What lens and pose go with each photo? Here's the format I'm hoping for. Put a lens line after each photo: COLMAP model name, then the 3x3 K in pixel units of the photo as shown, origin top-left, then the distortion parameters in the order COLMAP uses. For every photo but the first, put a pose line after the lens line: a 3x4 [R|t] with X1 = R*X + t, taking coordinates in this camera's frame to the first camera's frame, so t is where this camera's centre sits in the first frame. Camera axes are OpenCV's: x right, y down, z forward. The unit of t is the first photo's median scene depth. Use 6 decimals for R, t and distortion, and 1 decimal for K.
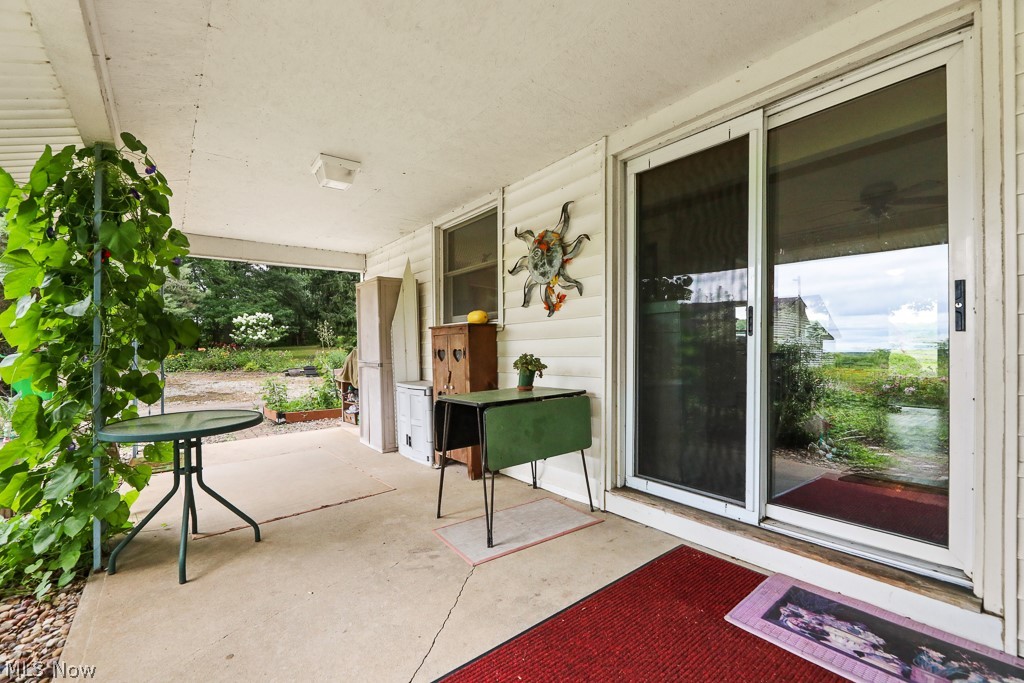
lens RADIAL K [[426.1, 0, 513.7], [0, 426.1, 351.4], [0, 0, 1]] dist [-0.004319, -0.000146]
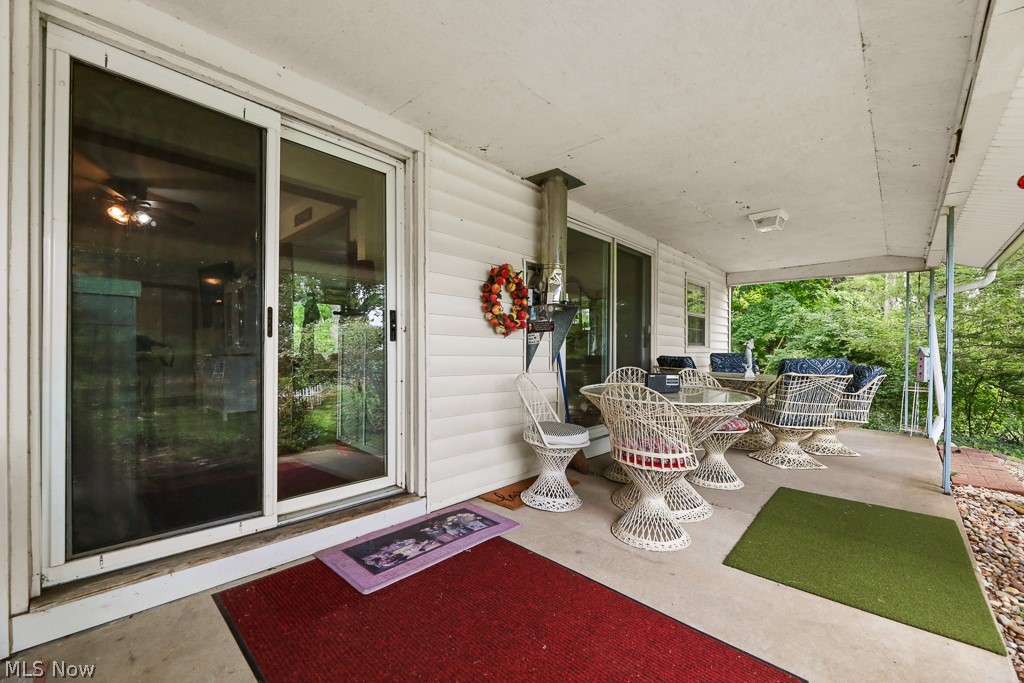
lens RADIAL K [[426.1, 0, 513.7], [0, 426.1, 351.4], [0, 0, 1]] dist [-0.004319, -0.000146]
pose [[-0.149705, 0.005372, 0.988716, -0.507429], [-0.002711, 0.999979, -0.005843, 0.001821], [-0.988727, -0.003556, -0.149687, 0.604585]]
